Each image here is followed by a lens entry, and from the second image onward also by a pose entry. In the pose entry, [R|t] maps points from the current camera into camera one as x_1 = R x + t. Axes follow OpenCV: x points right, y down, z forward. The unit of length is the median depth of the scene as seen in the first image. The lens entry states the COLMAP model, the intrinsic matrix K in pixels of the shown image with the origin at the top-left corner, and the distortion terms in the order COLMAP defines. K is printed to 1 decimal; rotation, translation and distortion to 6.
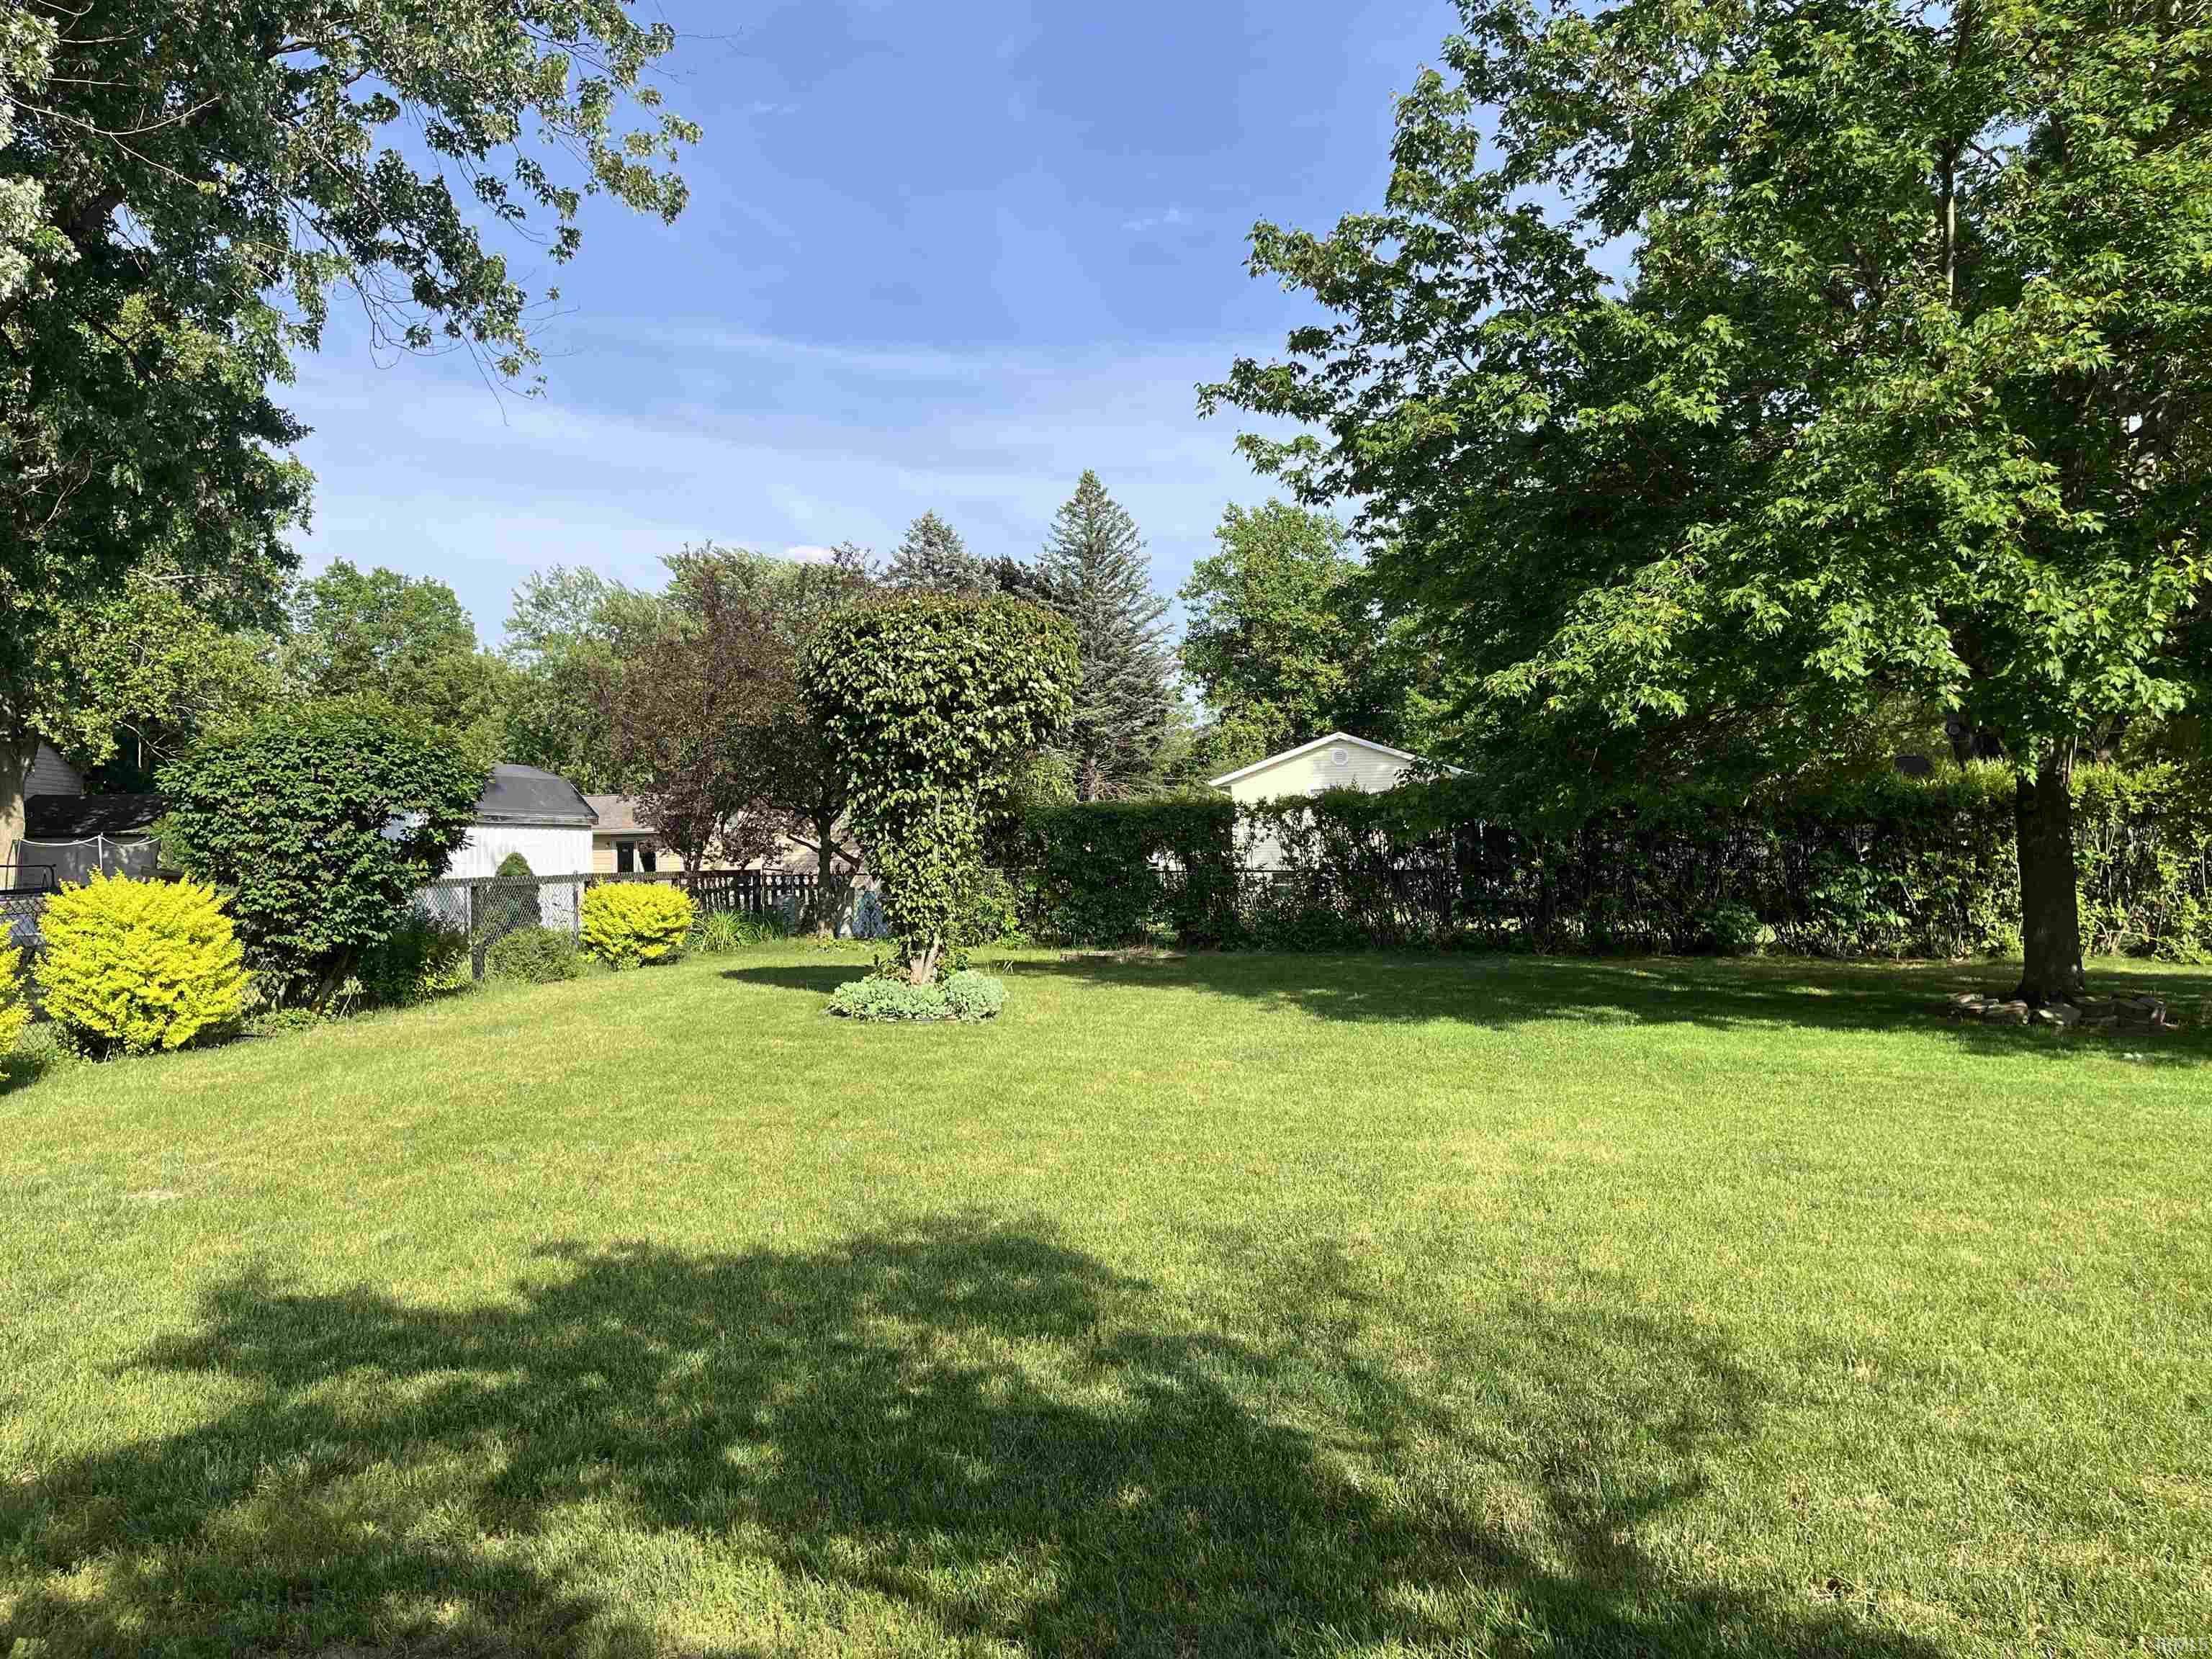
lens RADIAL K [[1678.5, 0, 1112.0], [0, 1678.5, 836.3], [0, 0, 1]] dist [0.074030, -0.100652]
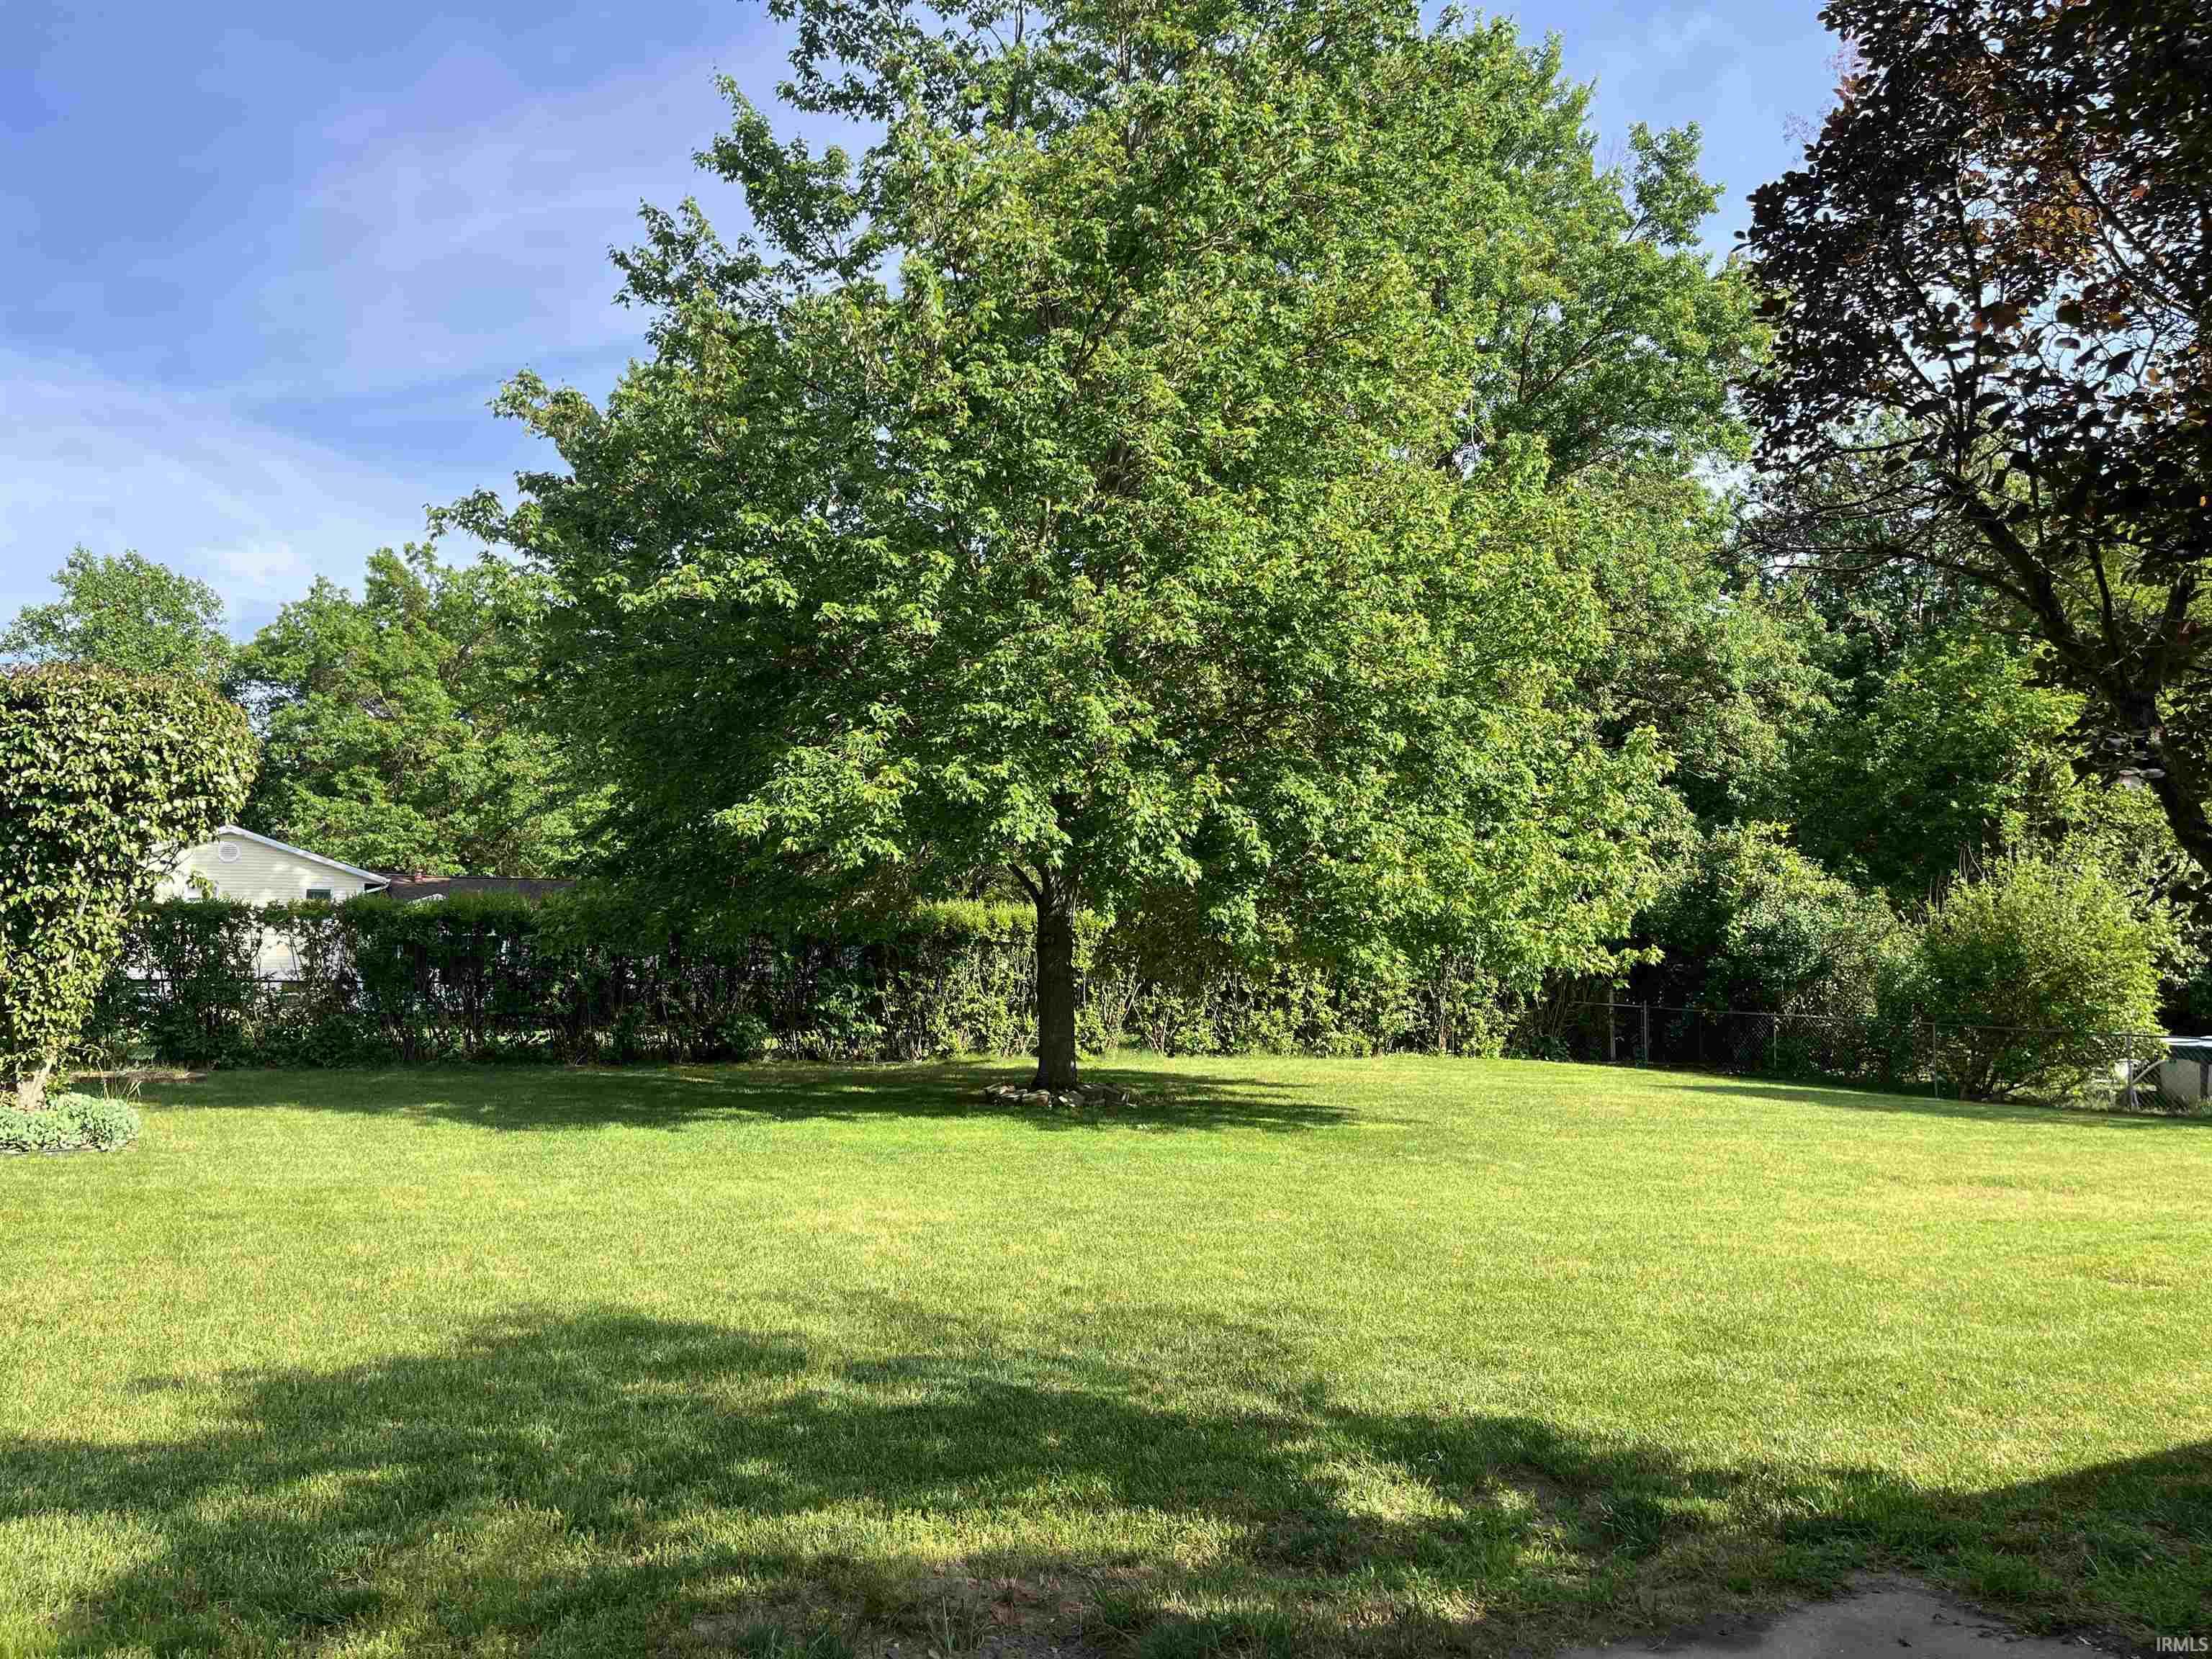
lens RADIAL K [[1678.5, 0, 1151.9], [0, 1678.5, 825.5], [0, 0, 1]] dist [0.074030, -0.100652]
pose [[0.763050, 0.072963, 0.642208, -0.254748], [-0.026690, 0.996317, -0.081482, -0.002213], [-0.645788, 0.045034, 0.762187, -0.047684]]
